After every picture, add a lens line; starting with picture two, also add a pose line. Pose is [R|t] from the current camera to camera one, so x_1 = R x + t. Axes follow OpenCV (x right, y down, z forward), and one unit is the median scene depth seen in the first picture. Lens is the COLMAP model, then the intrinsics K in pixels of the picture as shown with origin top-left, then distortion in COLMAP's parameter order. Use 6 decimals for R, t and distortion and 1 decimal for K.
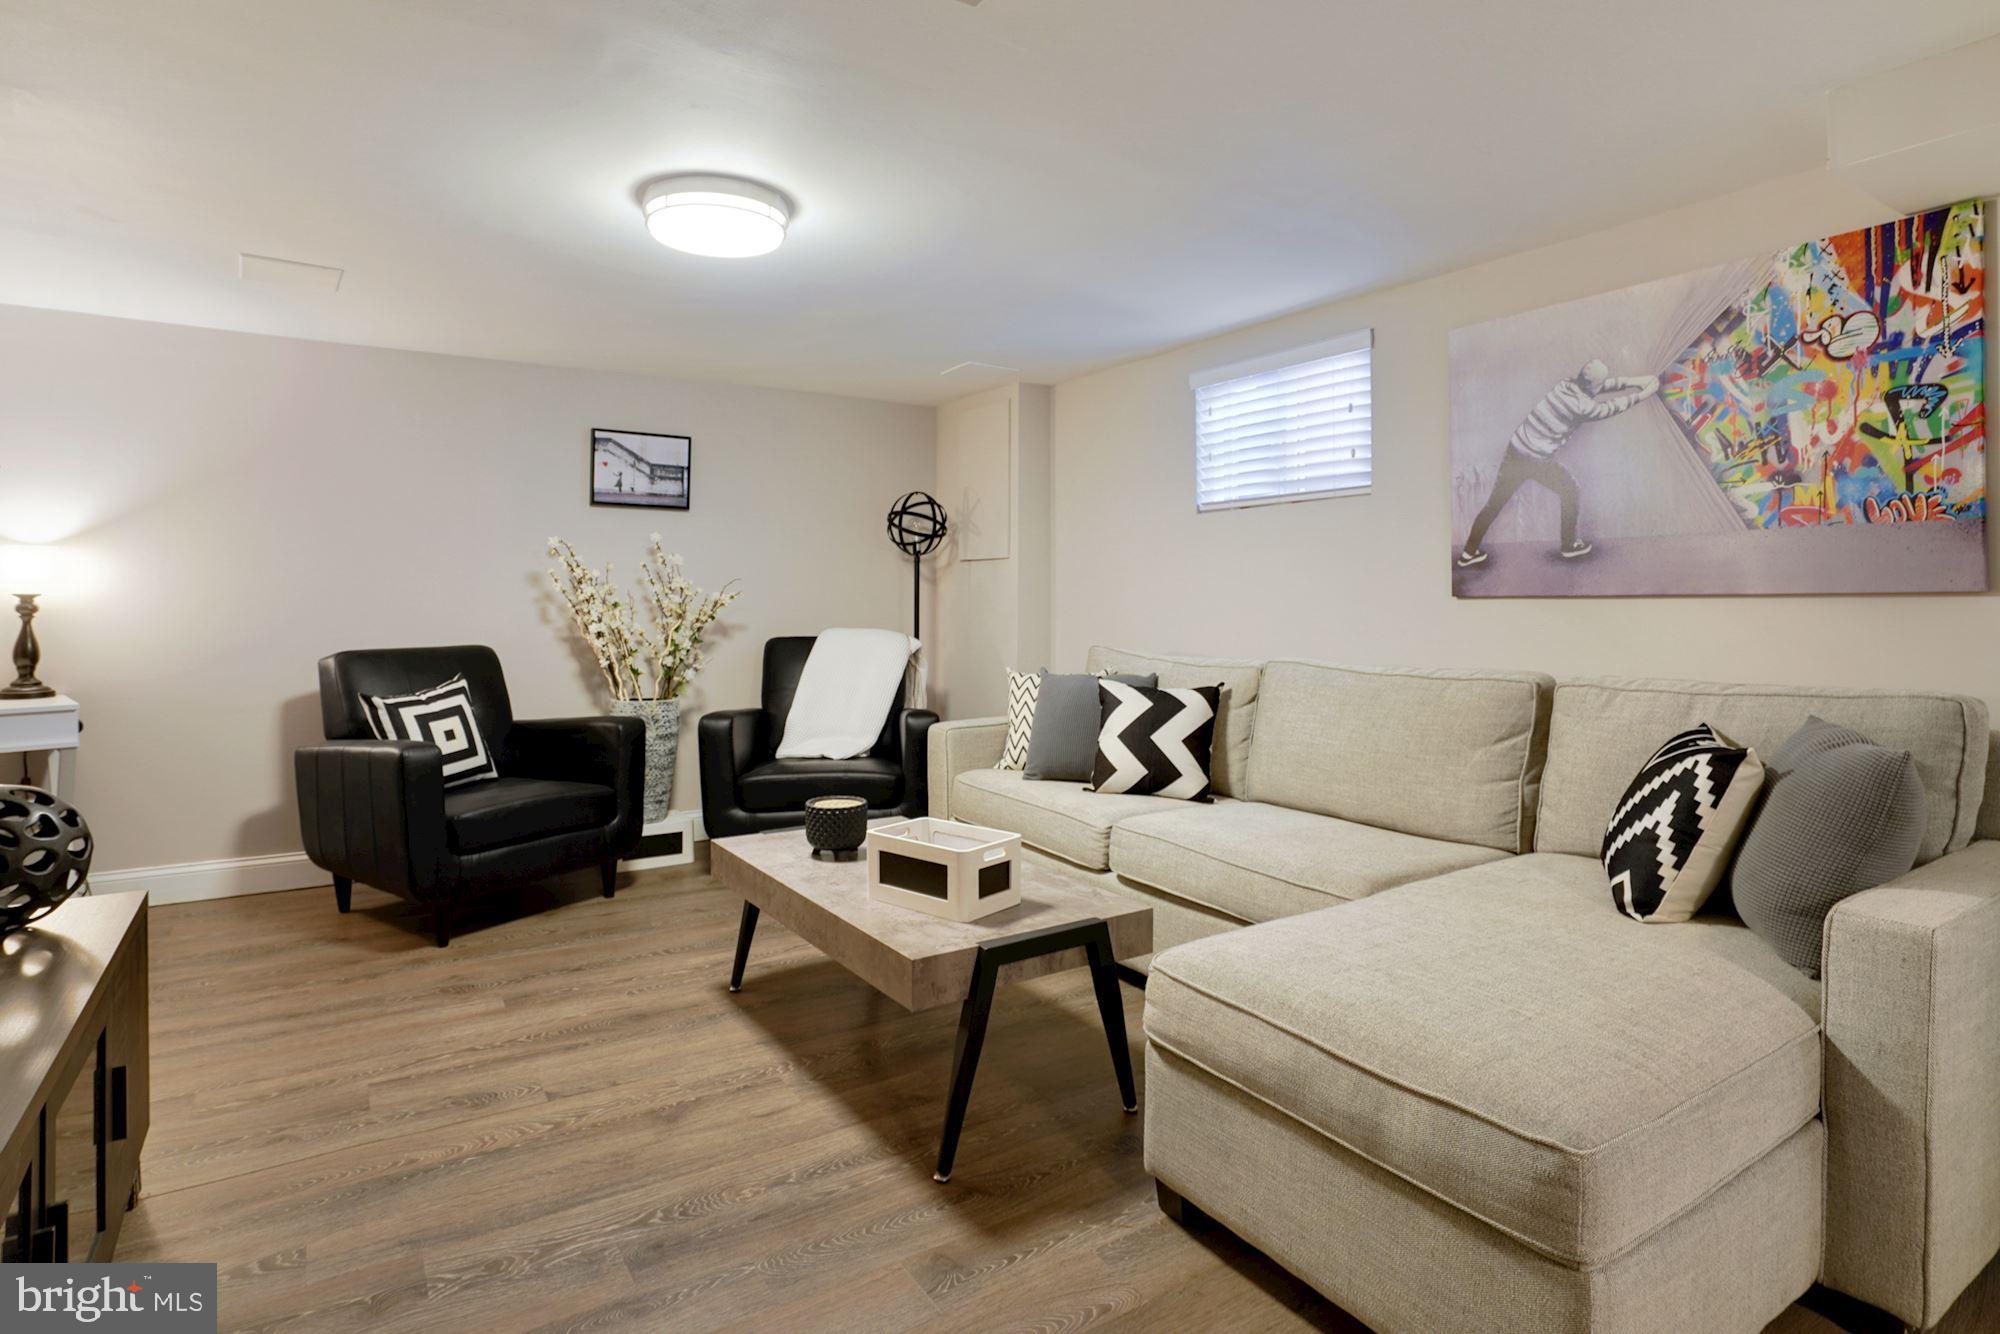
lens RADIAL K [[1023.7, 0, 1000.4], [0, 1023.7, 585.0], [0, 0, 1]] dist [-0.046161, 0.022501]
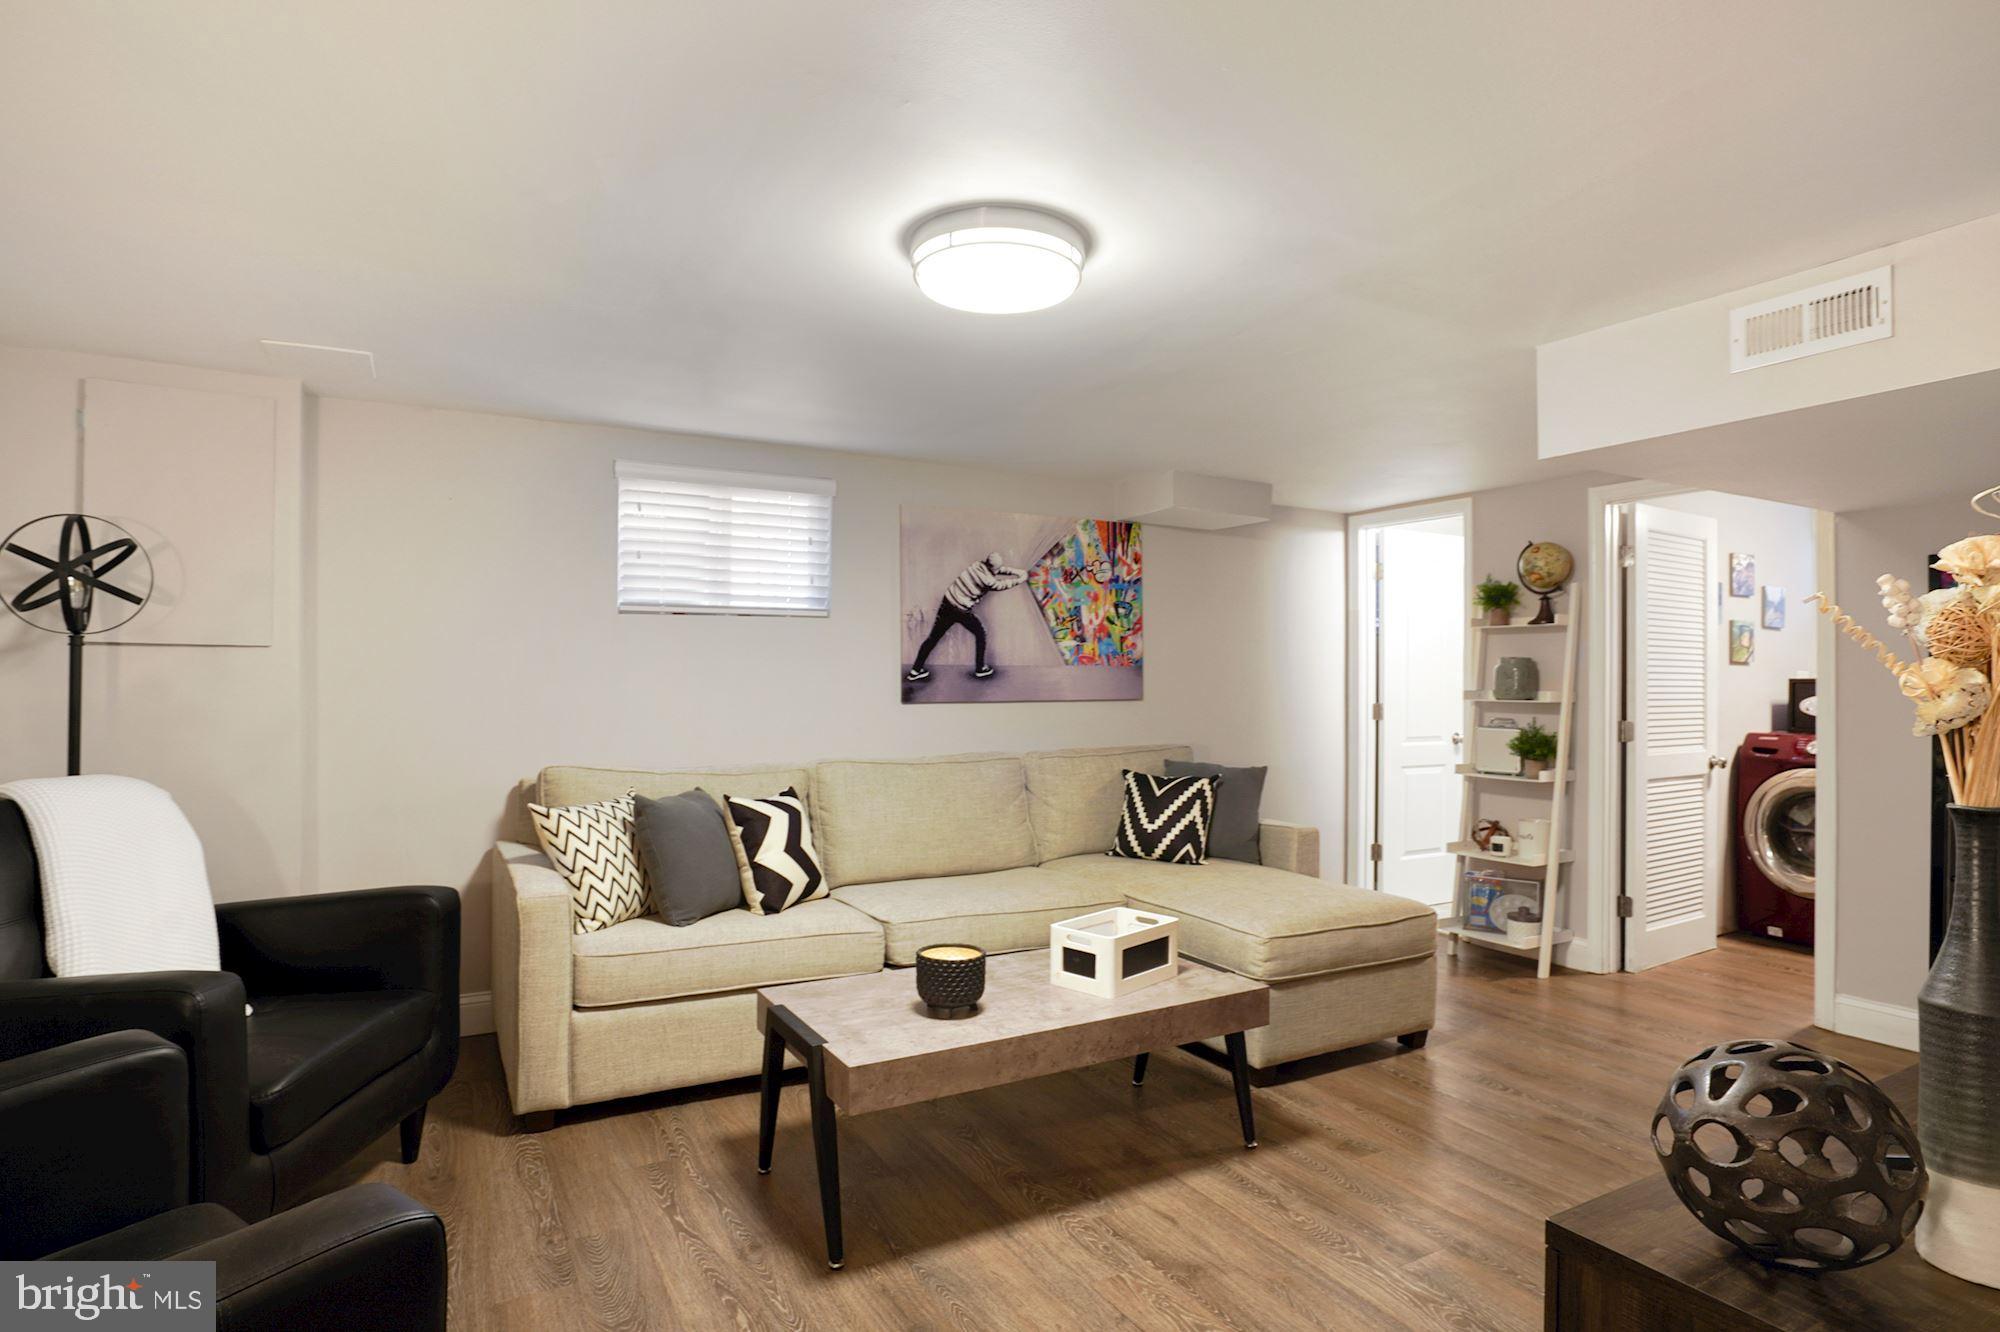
lens RADIAL K [[1016.1, 0, 1000.0], [0, 1016.1, 666.0], [0, 0, 1]] dist [-0.042407, 0.023594]
pose [[0.085359, 0.012569, 0.996271, -1.151651], [-0.019302, 0.999754, -0.010959, -0.031365], [-0.996163, -0.018295, 0.085580, 0.979054]]
